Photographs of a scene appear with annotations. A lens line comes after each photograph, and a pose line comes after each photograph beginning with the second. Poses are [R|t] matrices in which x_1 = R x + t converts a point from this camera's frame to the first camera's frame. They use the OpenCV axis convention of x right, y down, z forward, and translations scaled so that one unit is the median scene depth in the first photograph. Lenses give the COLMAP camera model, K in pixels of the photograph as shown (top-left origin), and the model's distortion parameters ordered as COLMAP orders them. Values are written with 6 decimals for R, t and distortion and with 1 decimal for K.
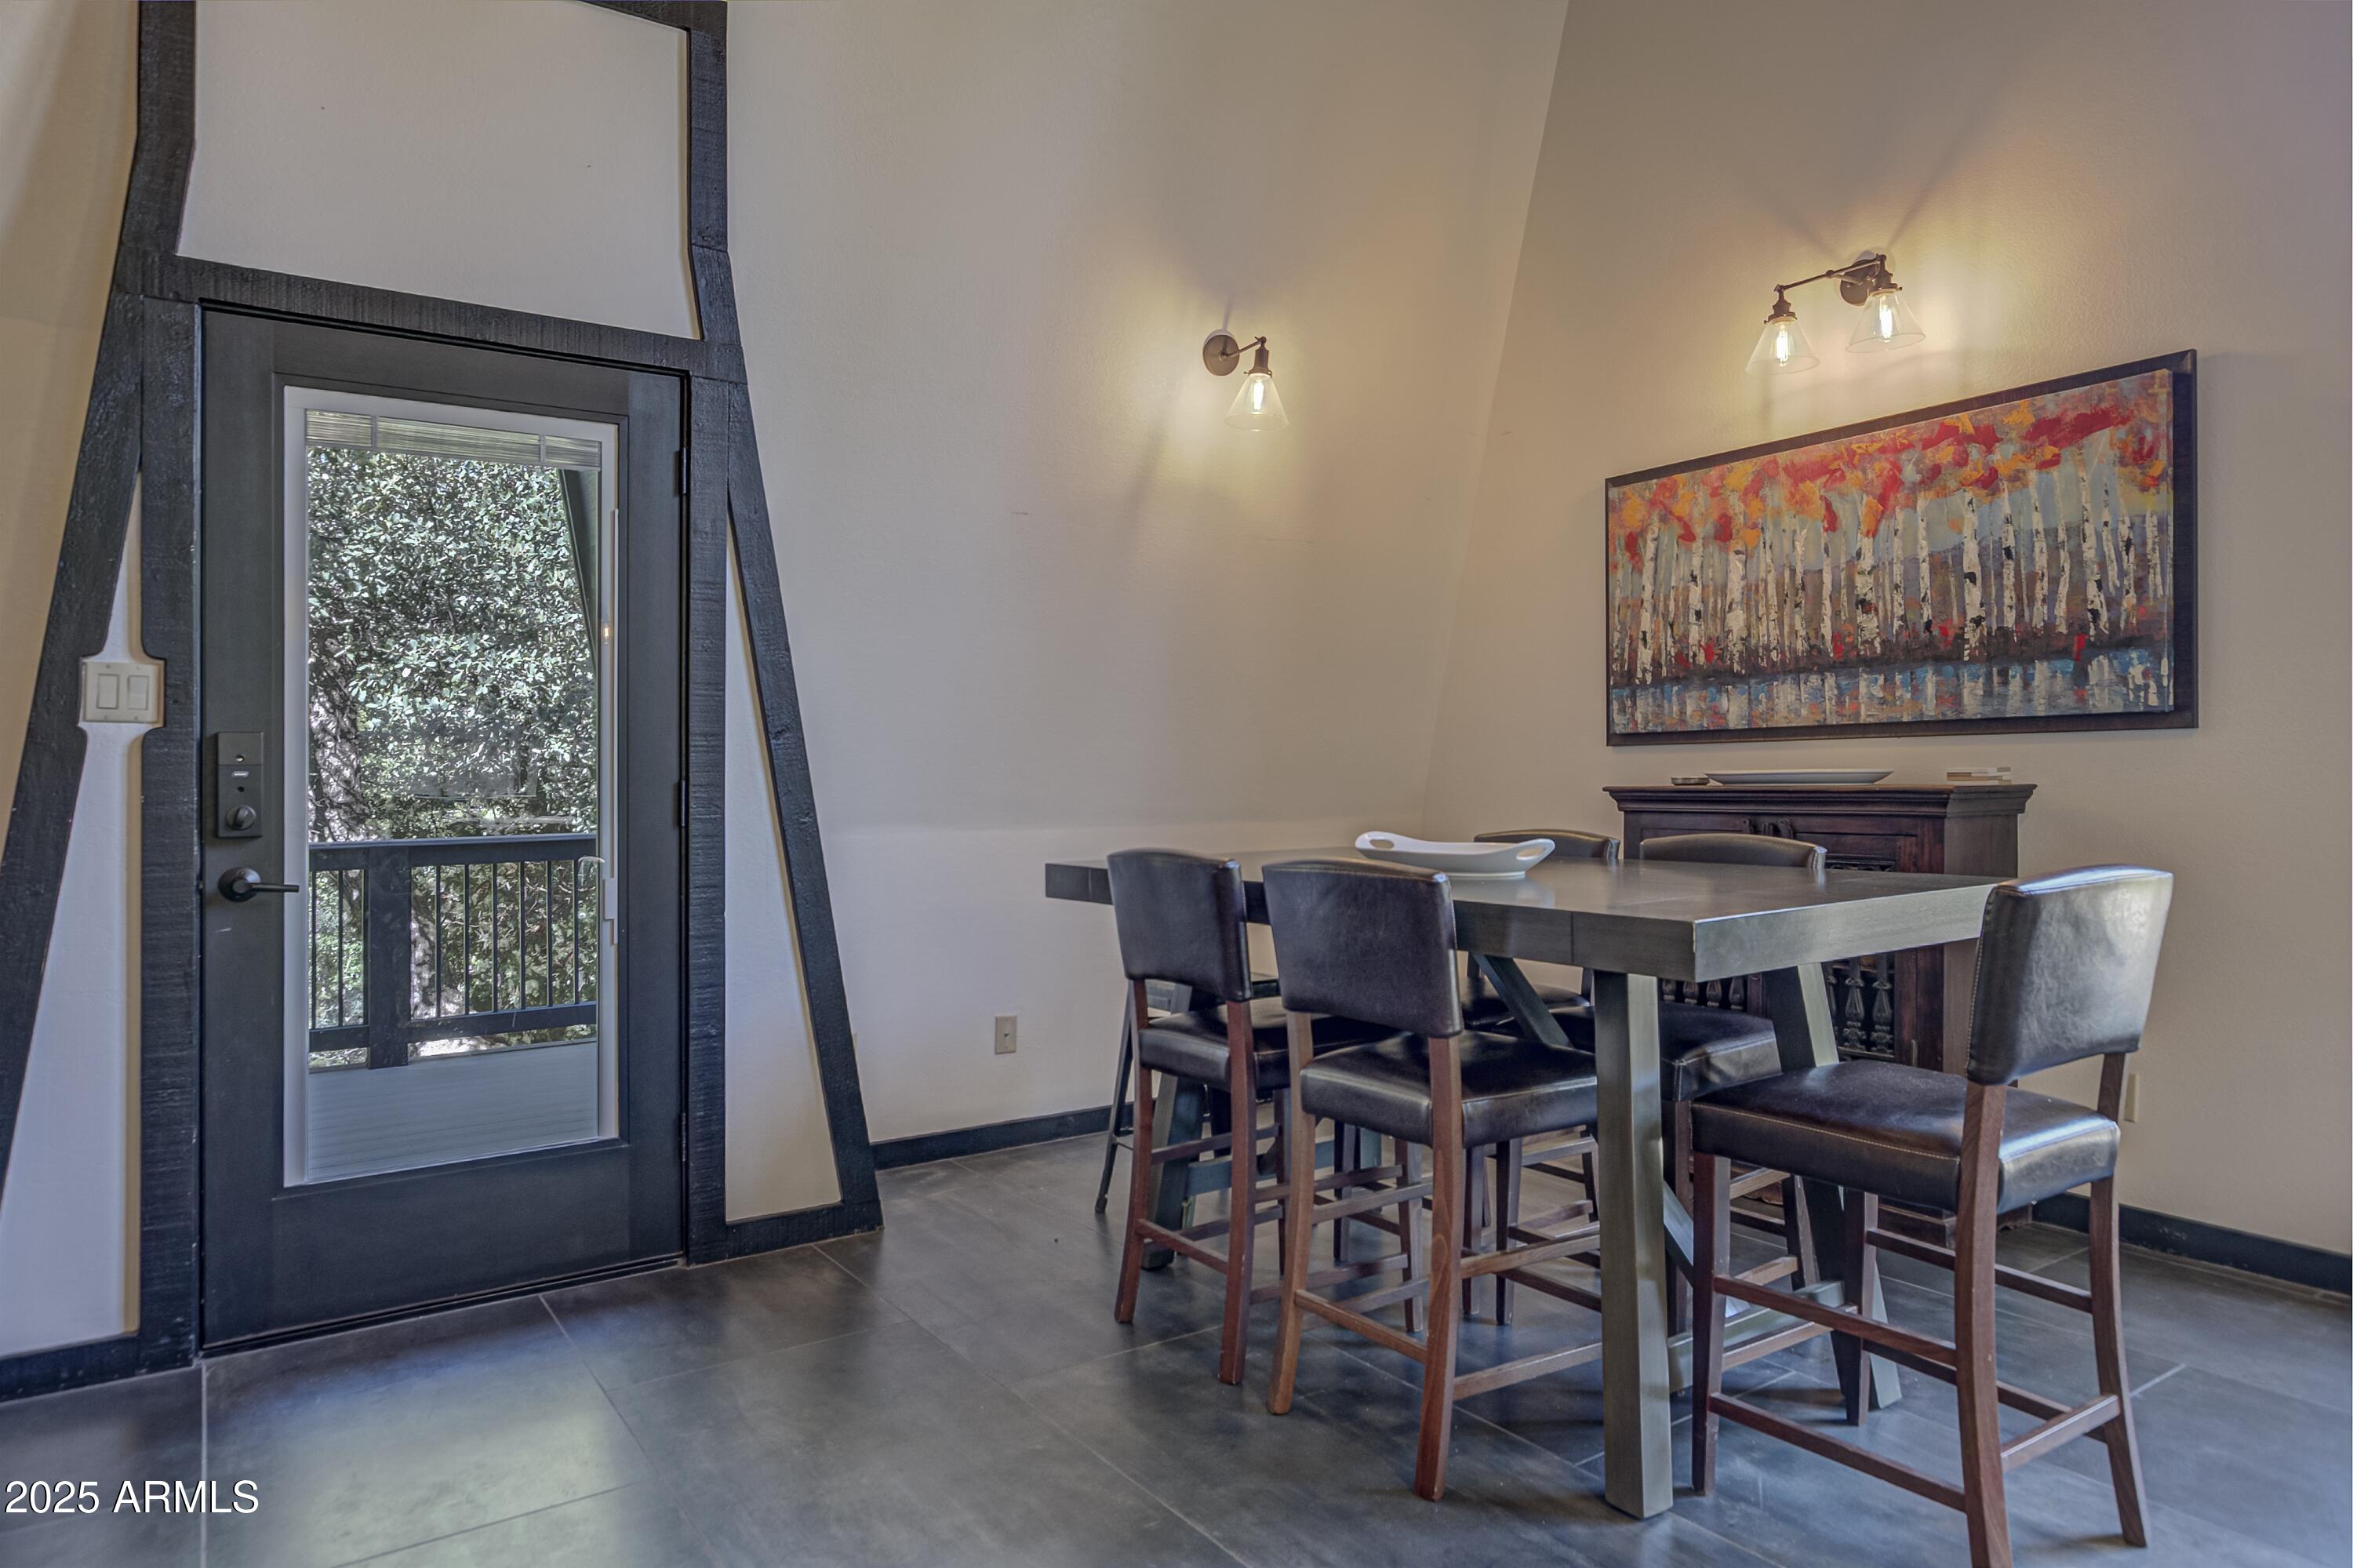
lens RADIAL K [[1404.2, 0, 1183.7], [0, 1404.2, 765.9], [0, 0, 1]] dist [-0.002709, 0.002120]
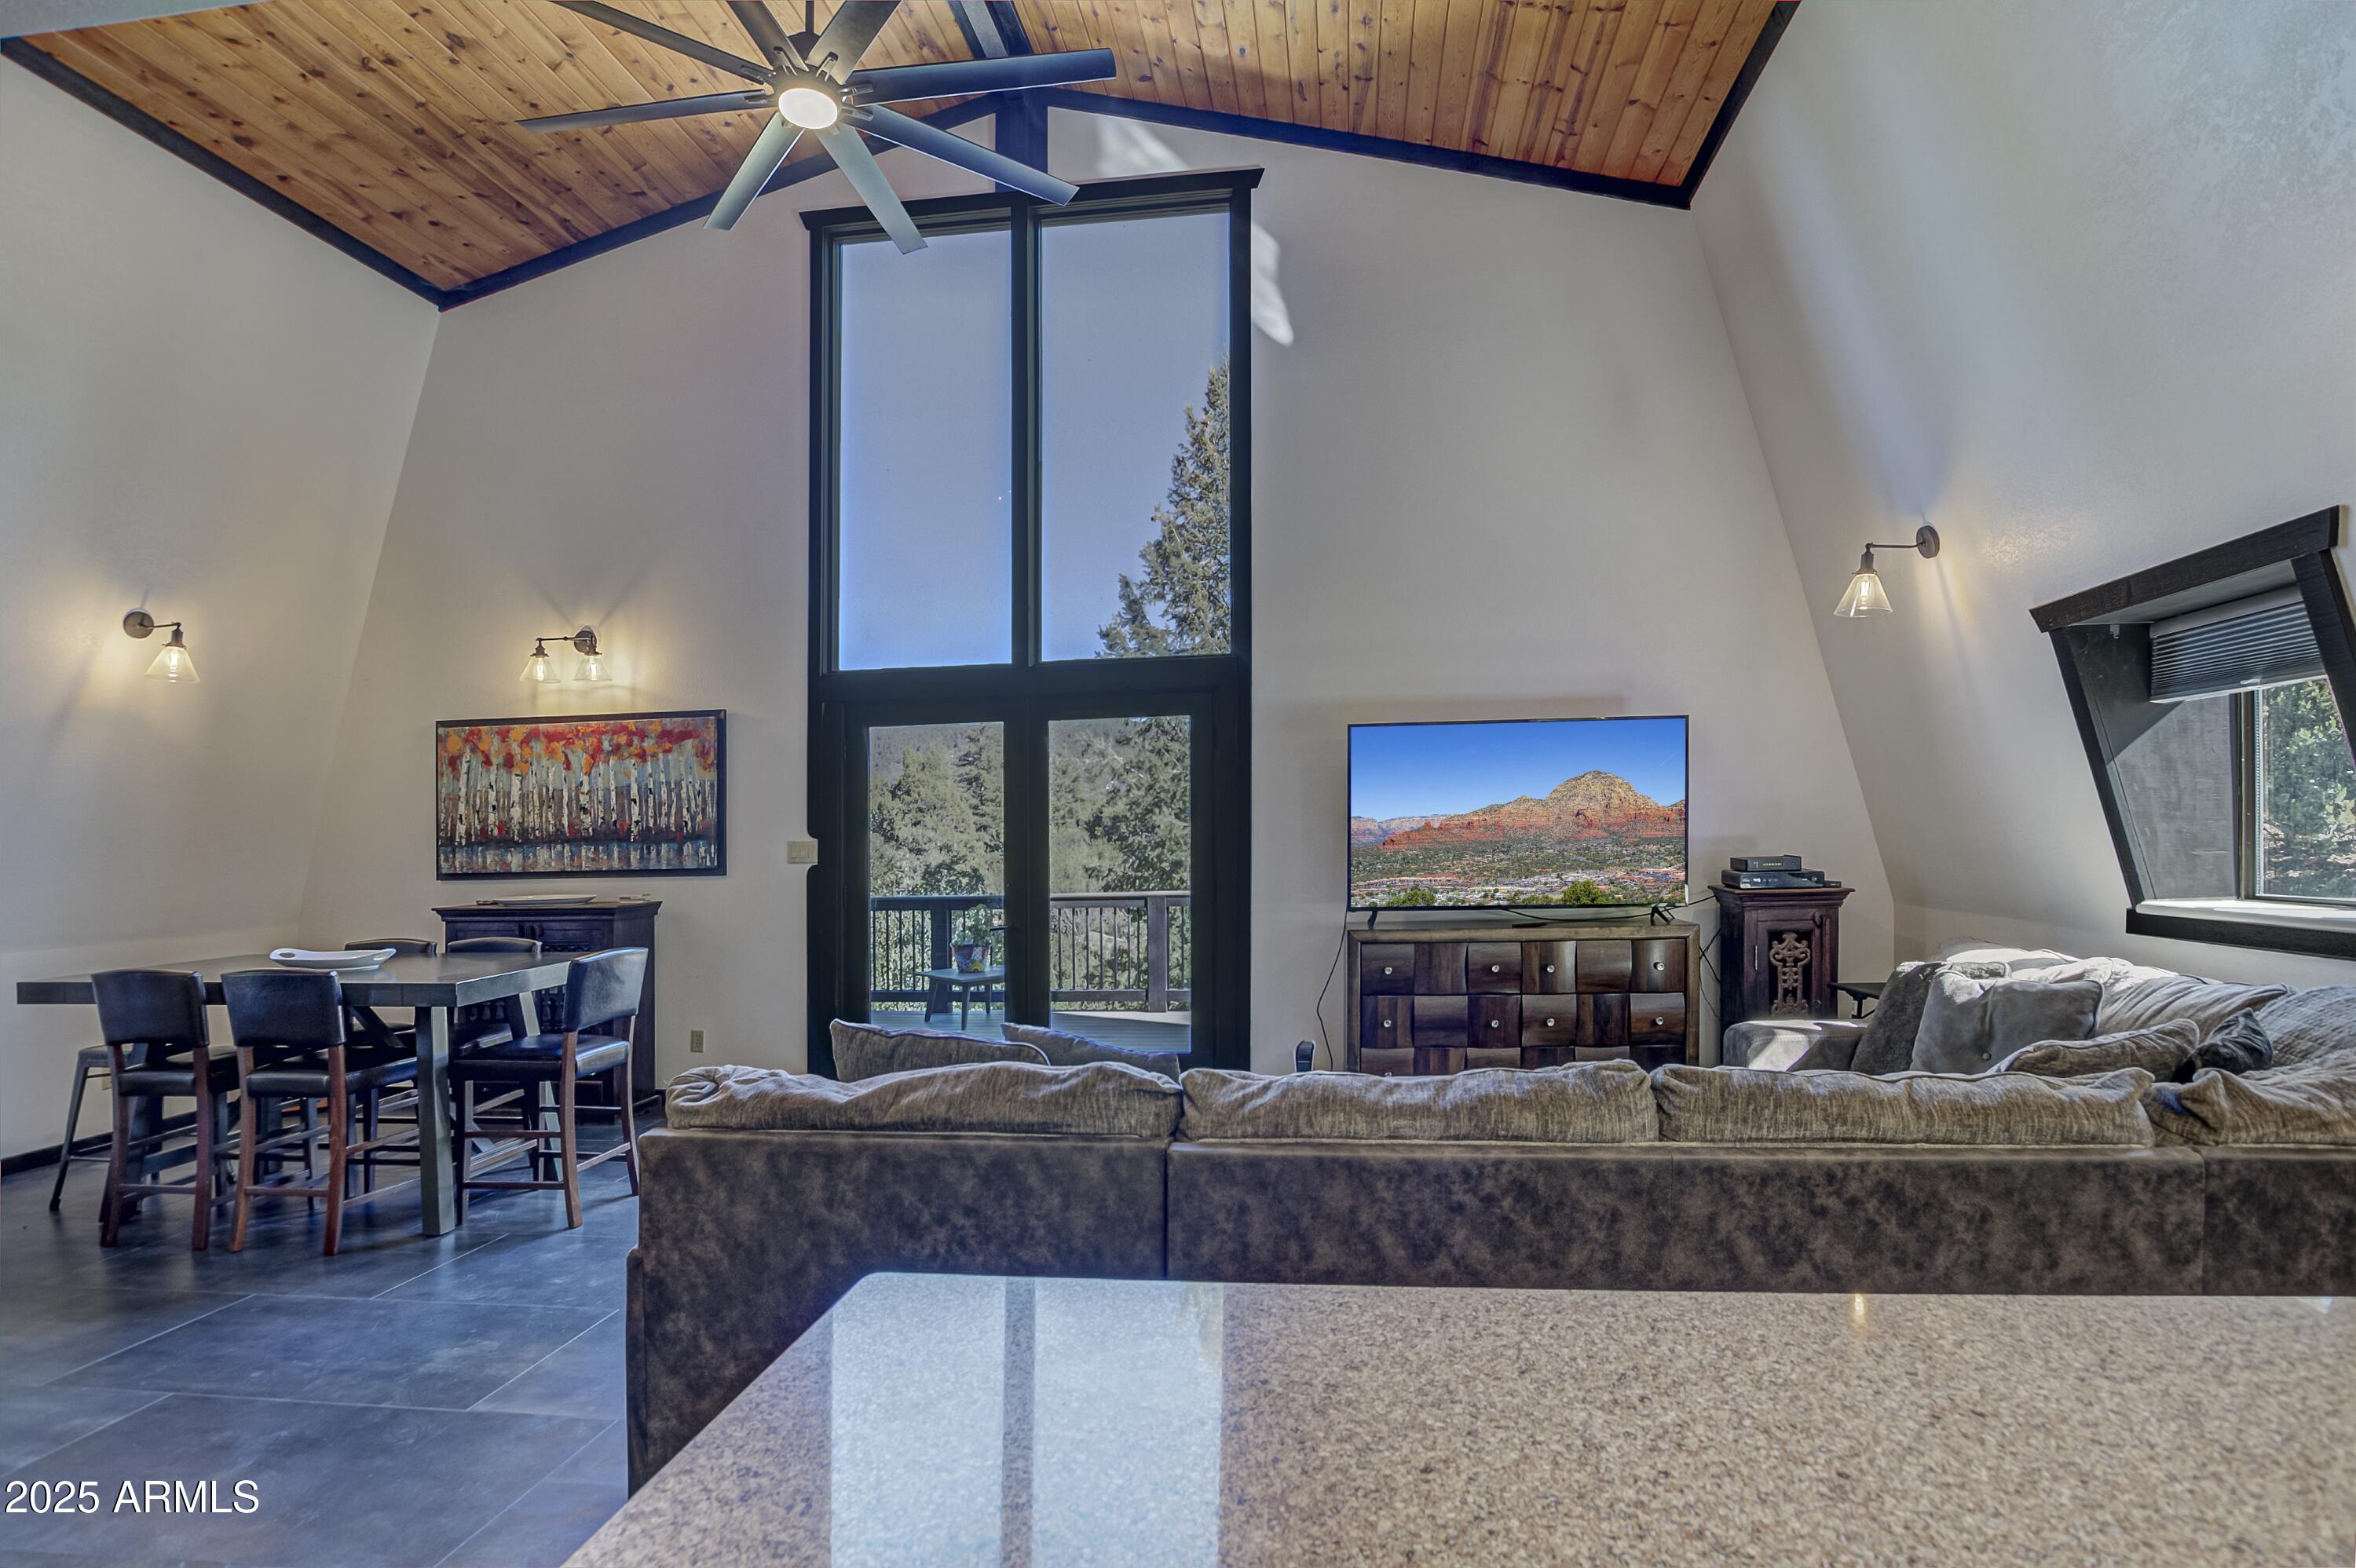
lens RADIAL K [[1173.7, 0, 1217.3], [0, 1173.7, 833.3], [0, 0, 1]] dist [-0.023514, 0.000921]
pose [[0.651000, -0.001162, 0.759077, -0.182782], [0.002964, 0.999995, -0.001010, -0.083874], [-0.759072, 0.002907, 0.651000, -0.770970]]
